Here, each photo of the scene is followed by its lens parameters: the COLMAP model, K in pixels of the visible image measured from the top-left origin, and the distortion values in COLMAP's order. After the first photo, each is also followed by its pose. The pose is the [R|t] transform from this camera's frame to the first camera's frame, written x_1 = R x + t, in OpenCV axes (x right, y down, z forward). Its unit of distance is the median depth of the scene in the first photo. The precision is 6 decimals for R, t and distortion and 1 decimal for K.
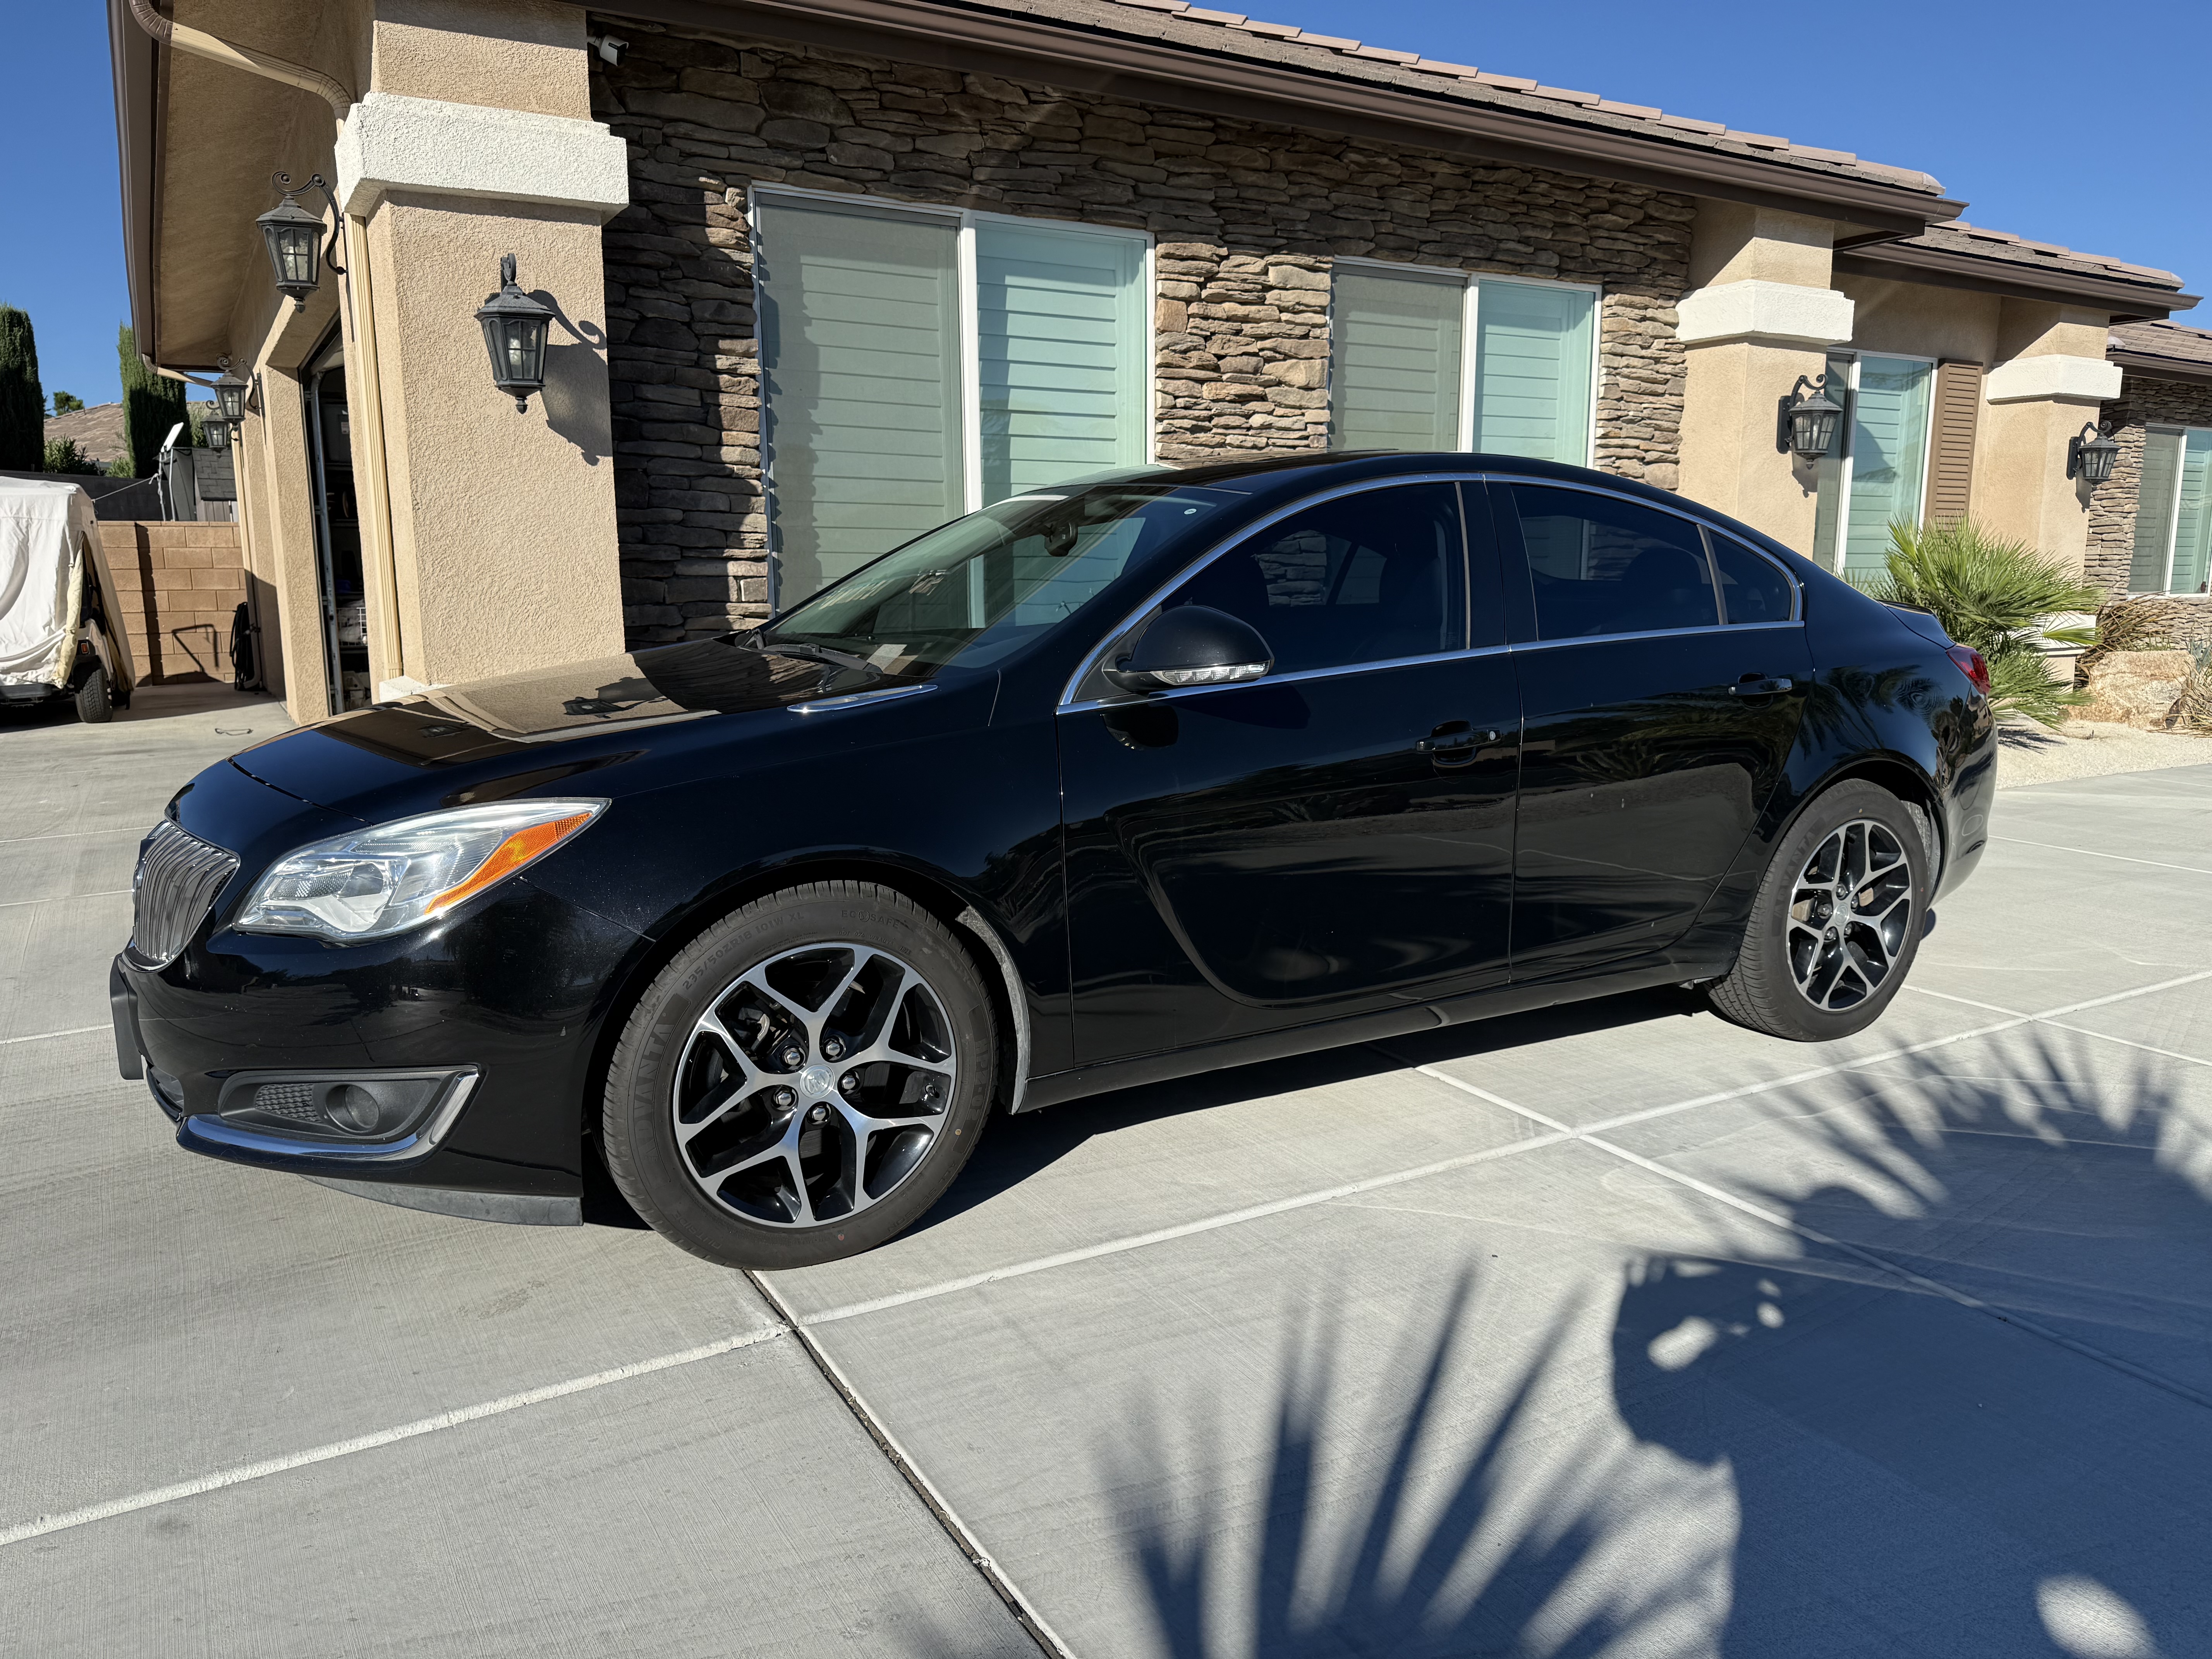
lens RADIAL K [[1525.0, 0, 1054.1], [0, 1525.0, 832.9], [0, 0, 1]] dist [0.000803, -0.000483]
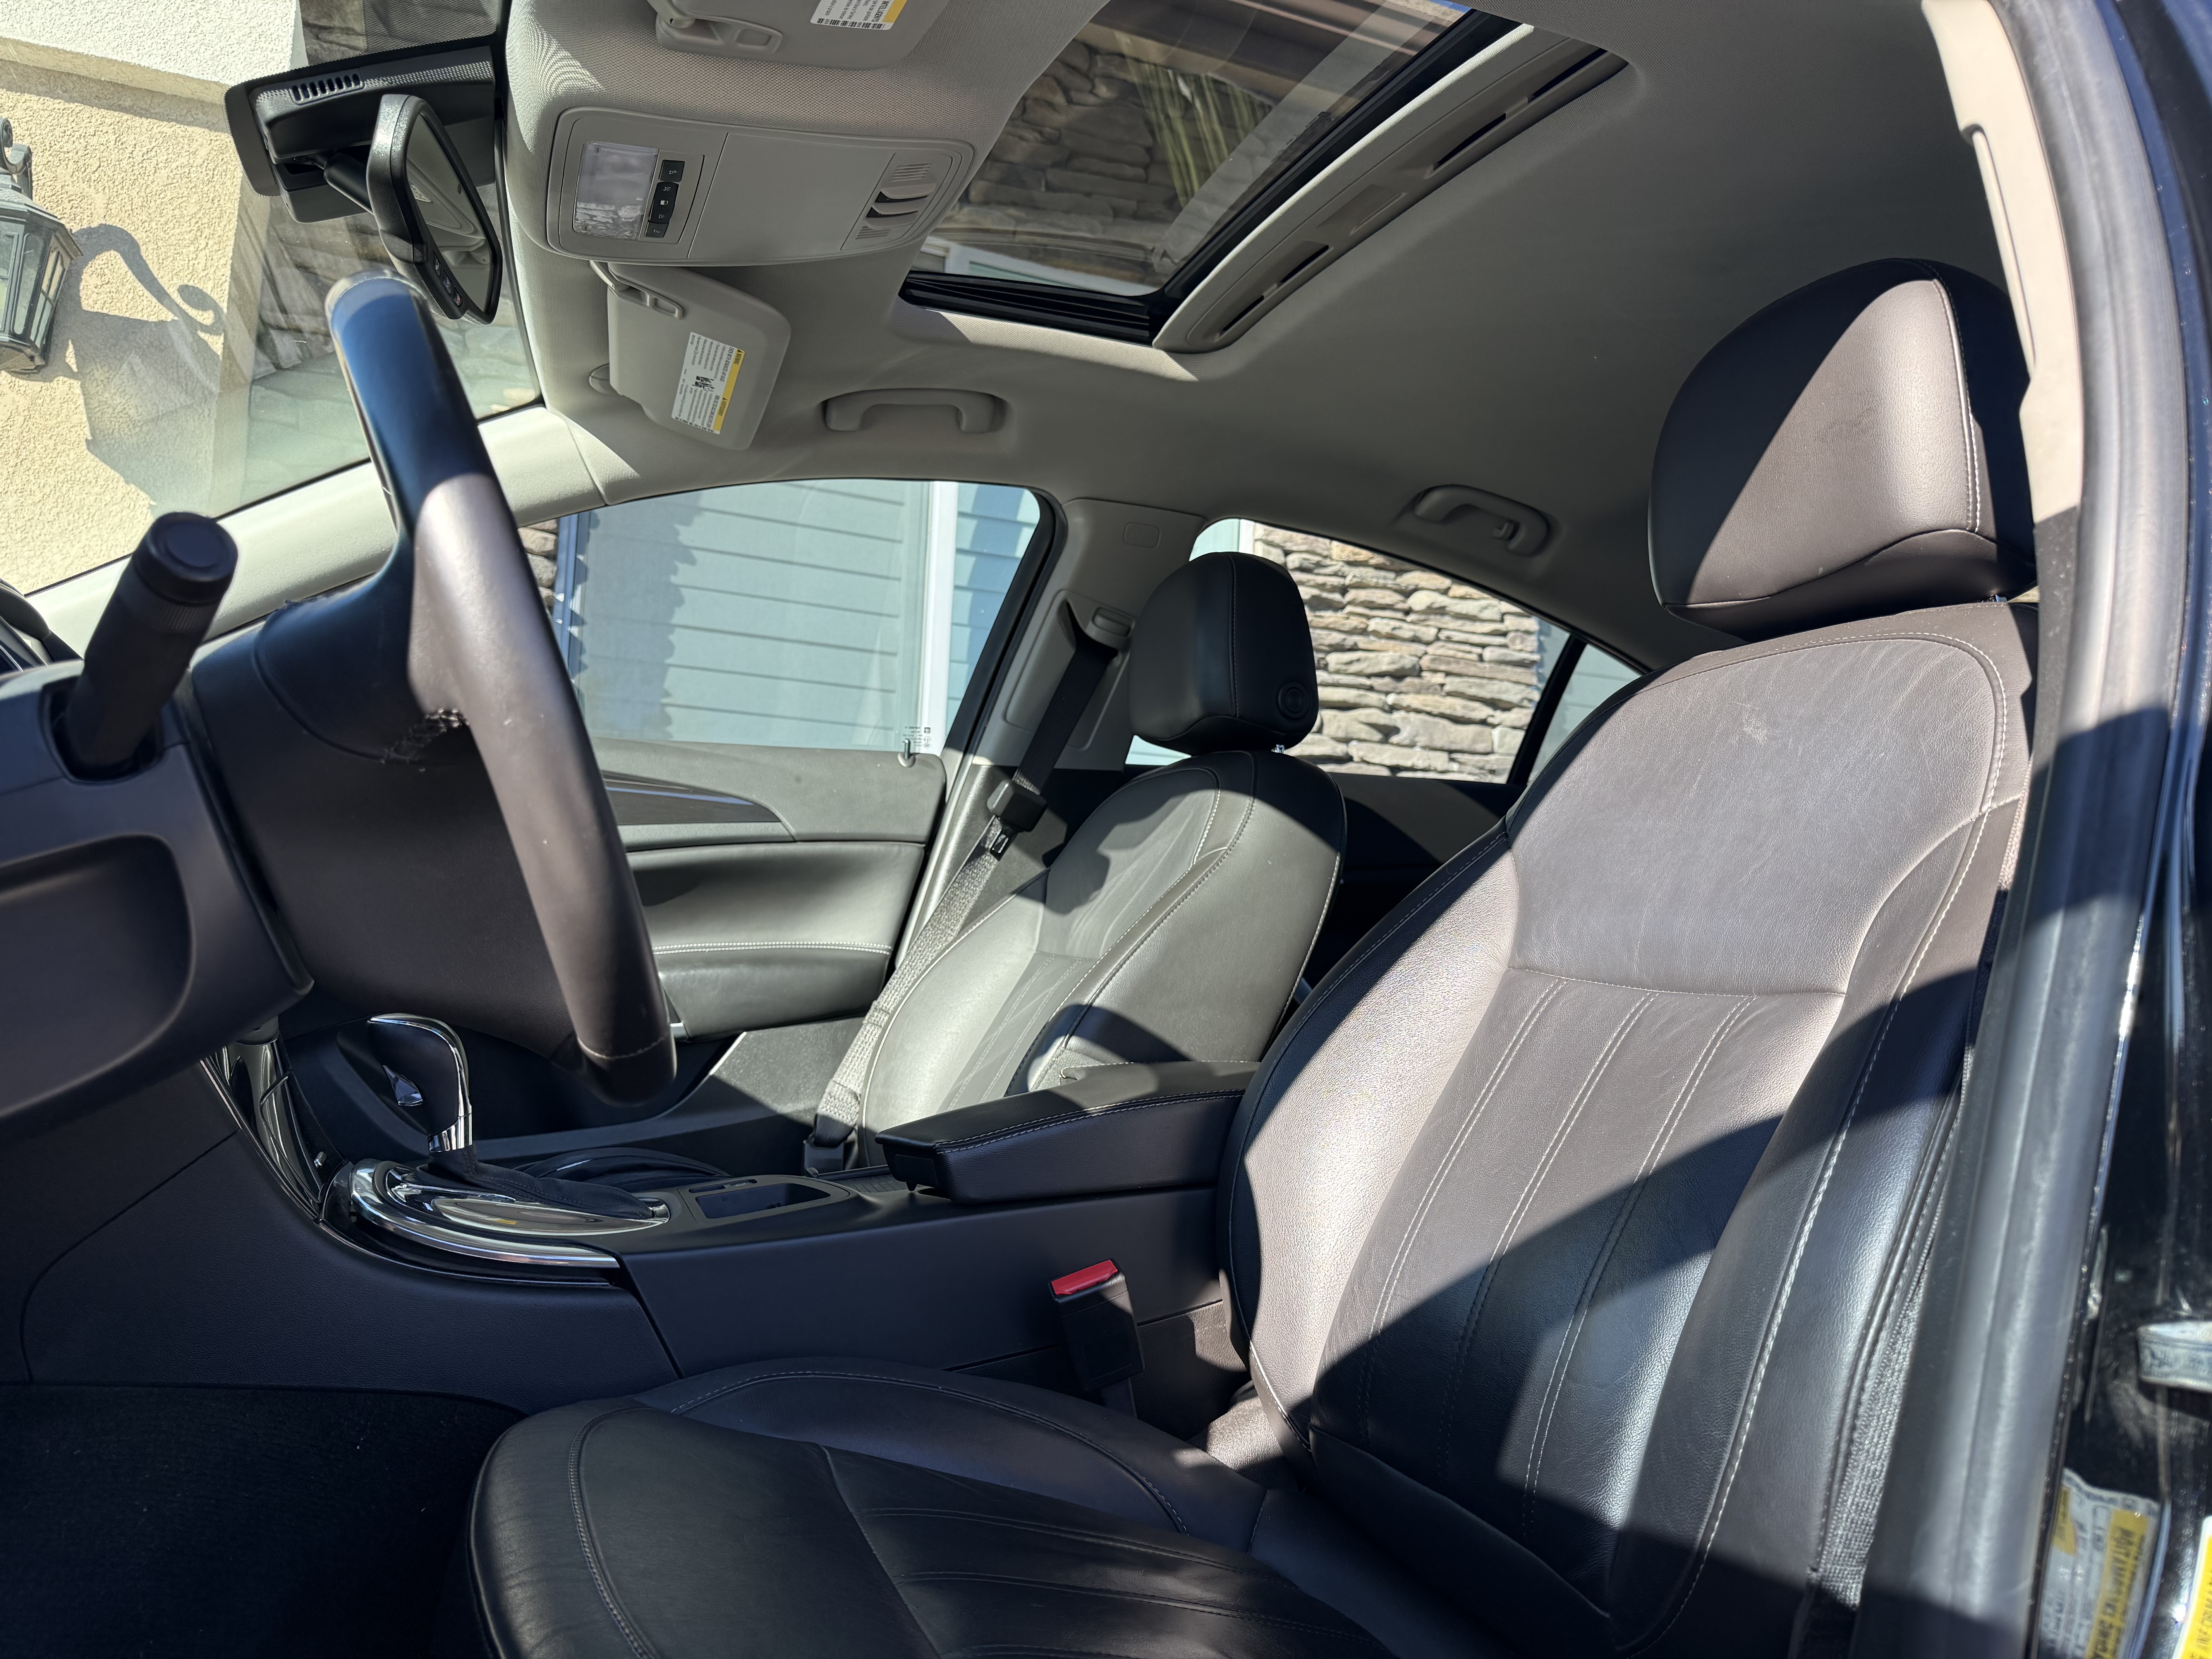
lens RADIAL K [[1525.0, 0, 1054.1], [0, 1525.0, 832.9], [0, 0, 1]] dist [0.000803, -0.000483]
pose [[0.988058, 0.049524, -0.145907, 0.087150], [-0.081259, 0.972030, -0.220350, -0.027828], [0.130913, 0.229575, 0.964447, 0.429950]]
